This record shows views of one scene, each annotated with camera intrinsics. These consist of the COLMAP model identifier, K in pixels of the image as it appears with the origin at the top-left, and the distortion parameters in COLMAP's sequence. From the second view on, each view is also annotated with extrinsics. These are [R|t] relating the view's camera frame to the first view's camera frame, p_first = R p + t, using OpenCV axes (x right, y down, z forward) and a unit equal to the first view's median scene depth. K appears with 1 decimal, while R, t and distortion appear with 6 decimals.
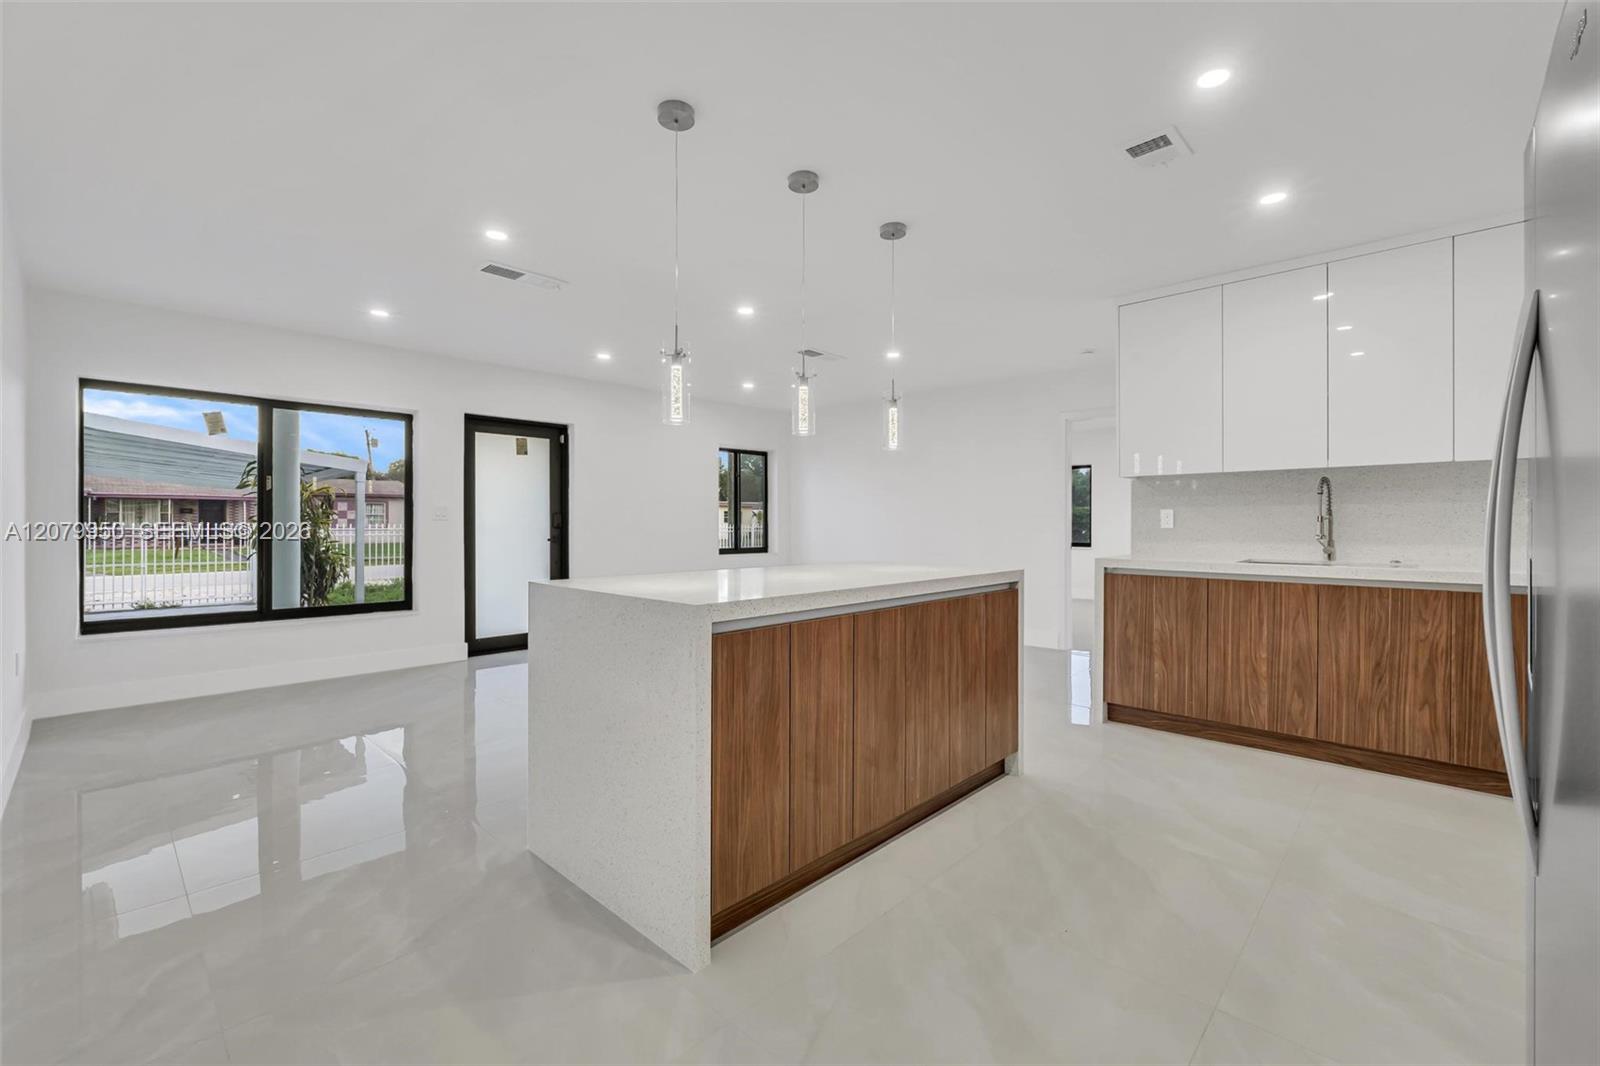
lens RADIAL K [[675.9, 0, 809.8], [0, 675.9, 526.4], [0, 0, 1]] dist [-0.003005, -0.000531]
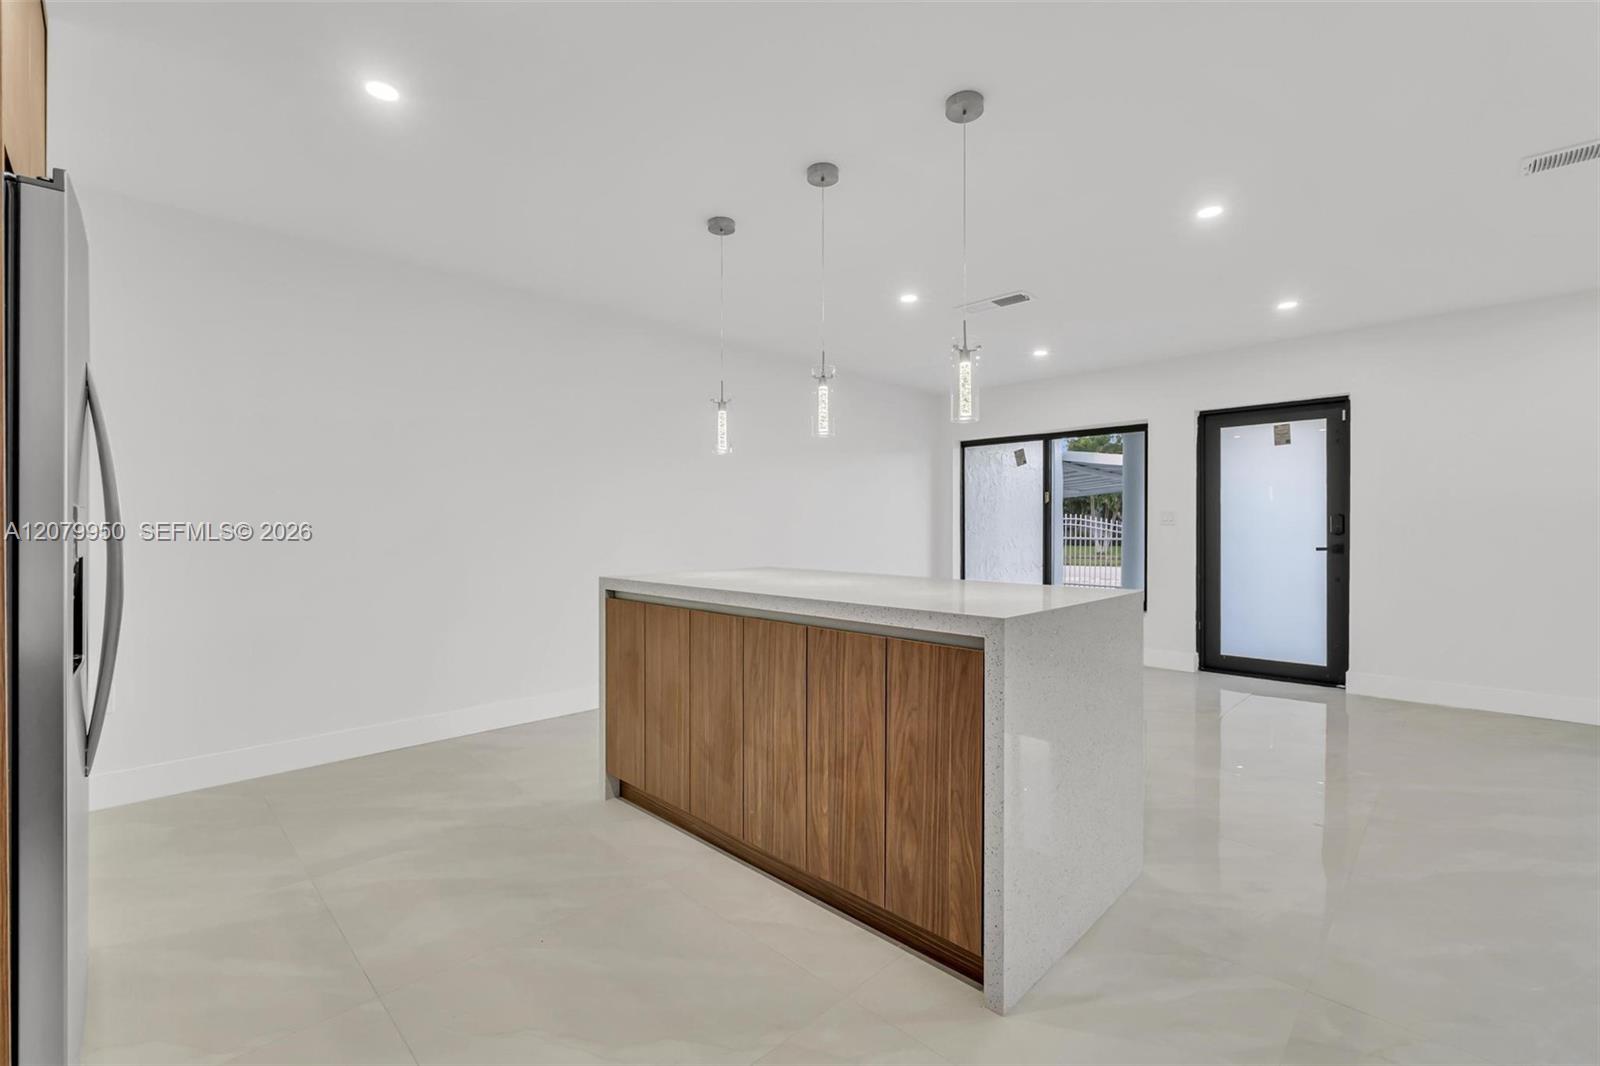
lens RADIAL K [[676.4, 0, 797.7], [0, 676.4, 525.5], [0, 0, 1]] dist [0.000493, 0.000038]
pose [[-0.022764, -0.004959, -0.999729, 0.620604], [-0.004582, 0.999978, -0.004855, -0.001013], [0.999730, 0.004470, -0.022786, 0.638538]]
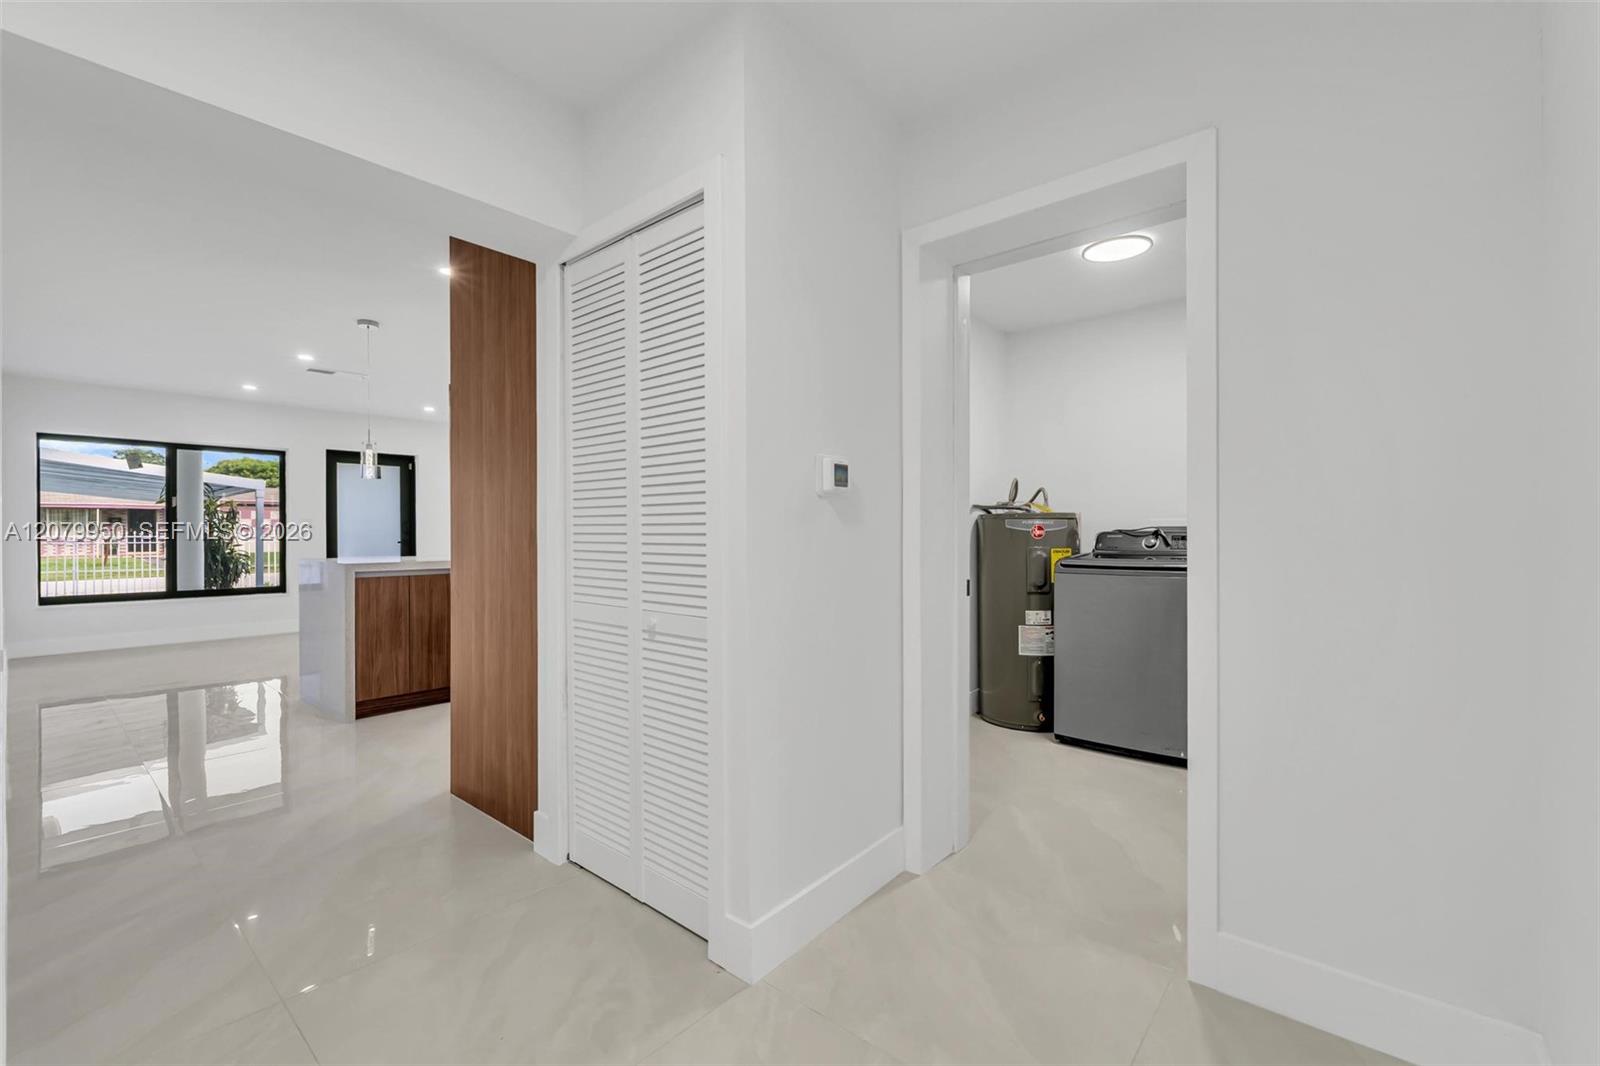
lens RADIAL K [[679.3, 0, 800.0], [0, 679.3, 533.0], [0, 0, 1]] dist [0.001737, -0.000505]
pose [[0.999108, -0.003194, 0.042112, 0.532686], [0.003239, 0.999994, -0.001005, 0.008498], [-0.042109, 0.001141, 0.999112, -0.570829]]
